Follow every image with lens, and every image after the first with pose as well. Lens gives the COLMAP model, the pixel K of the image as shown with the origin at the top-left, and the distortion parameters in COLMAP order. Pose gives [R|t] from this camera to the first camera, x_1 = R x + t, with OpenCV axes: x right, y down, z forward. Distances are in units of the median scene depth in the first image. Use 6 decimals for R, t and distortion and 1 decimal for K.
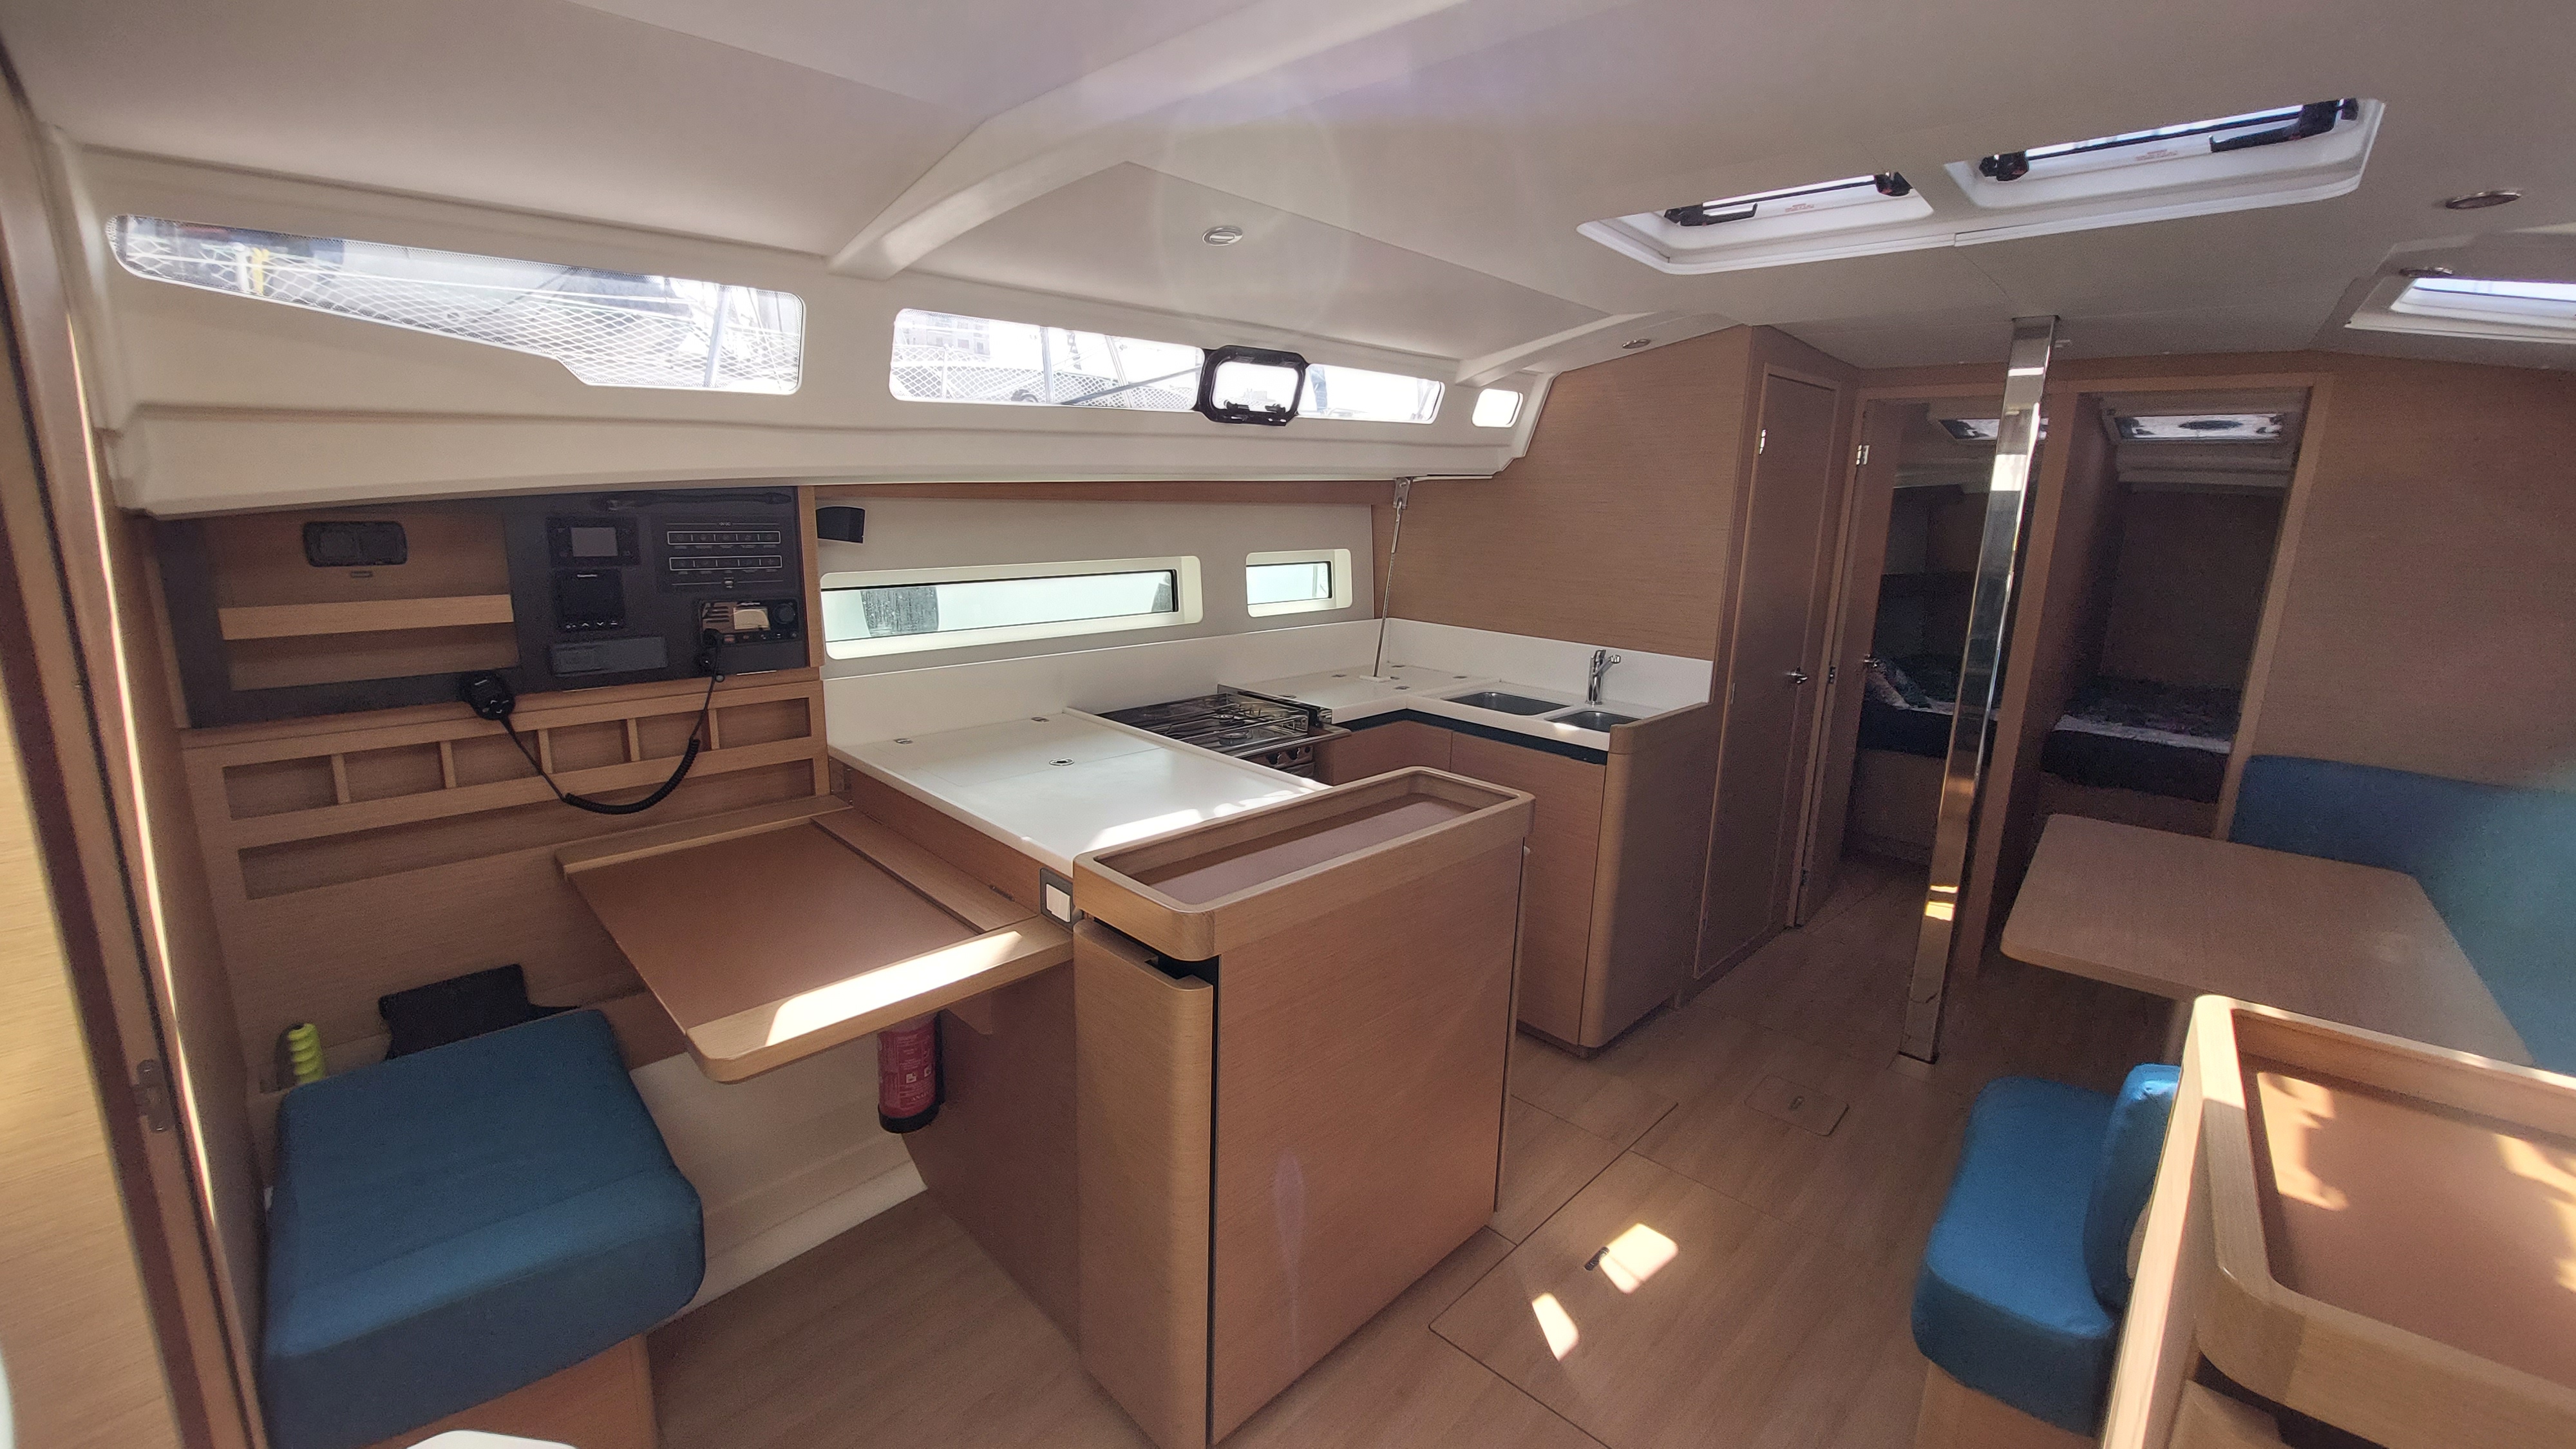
lens RADIAL K [[1043.9, 0, 1274.5], [0, 1043.9, 701.0], [0, 0, 1]] dist [-0.002052, -0.000223]
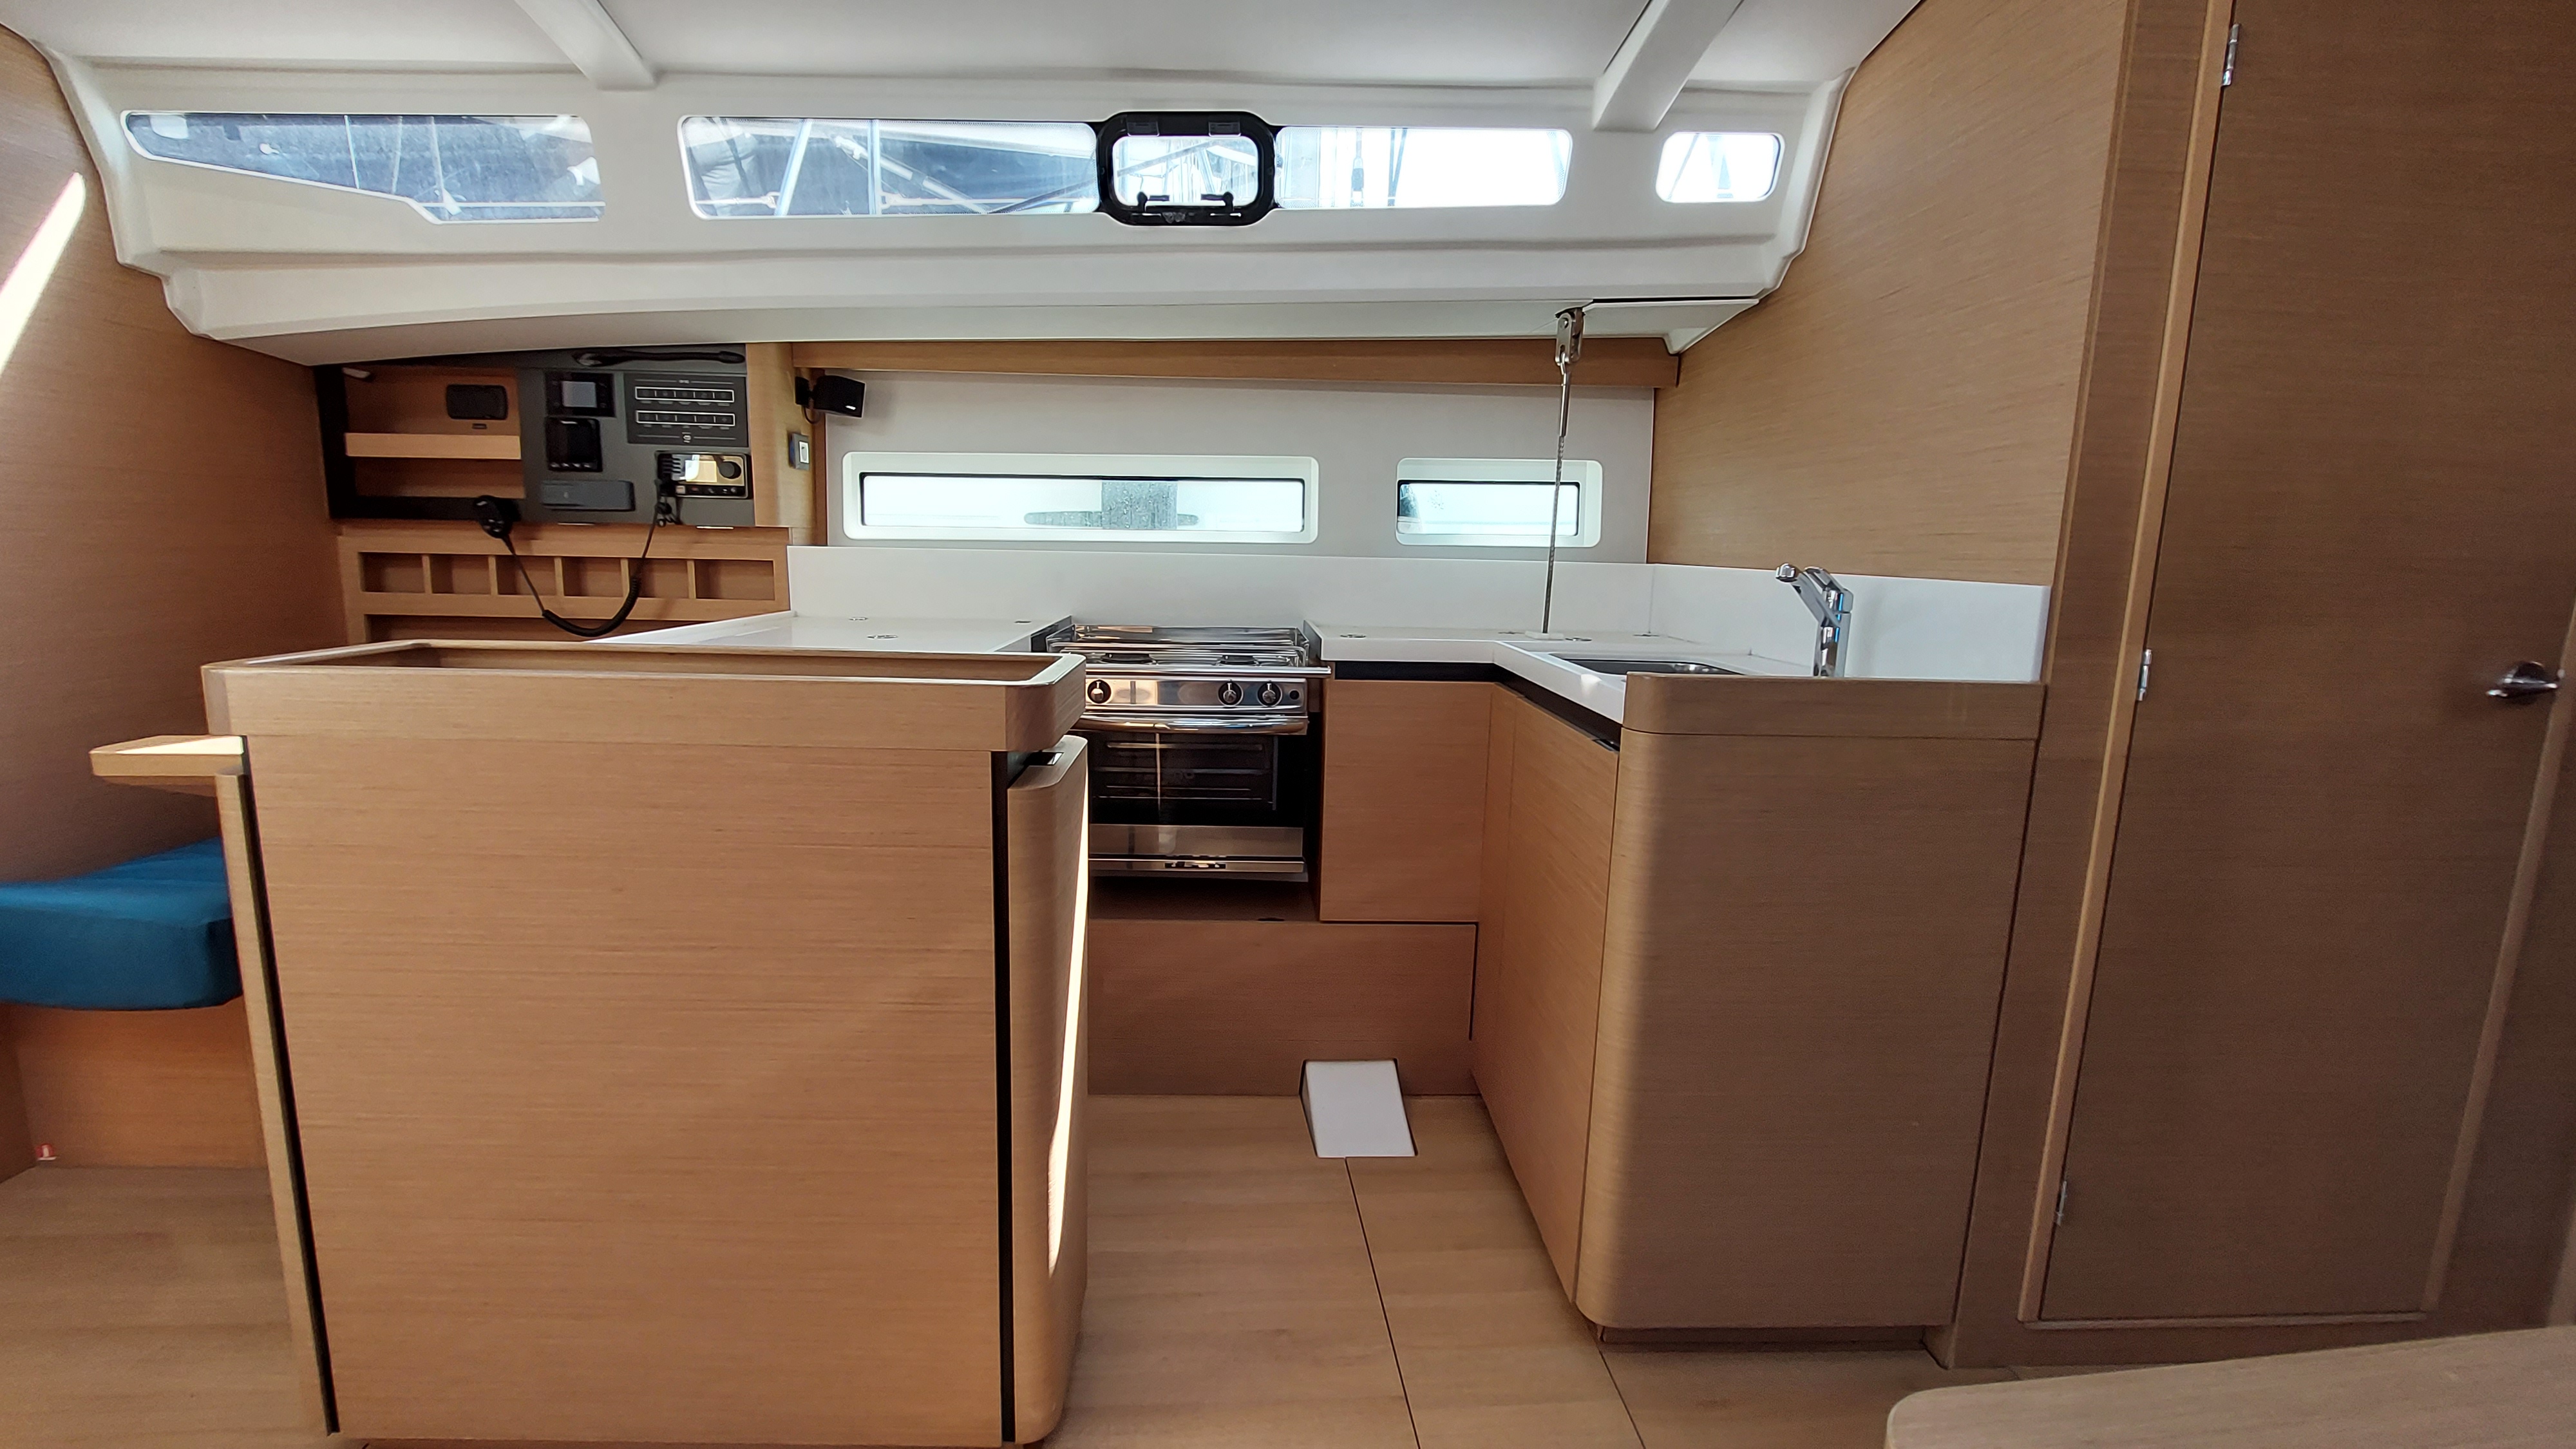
lens RADIAL K [[1043.9, 0, 1274.5], [0, 1043.9, 701.0], [0, 0, 1]] dist [-0.002052, -0.000223]
pose [[0.727682, 0.104128, -0.677965, 0.577198], [-0.142716, 0.989763, -0.001165, 0.059856], [0.670903, 0.097604, 0.735093, 0.557168]]
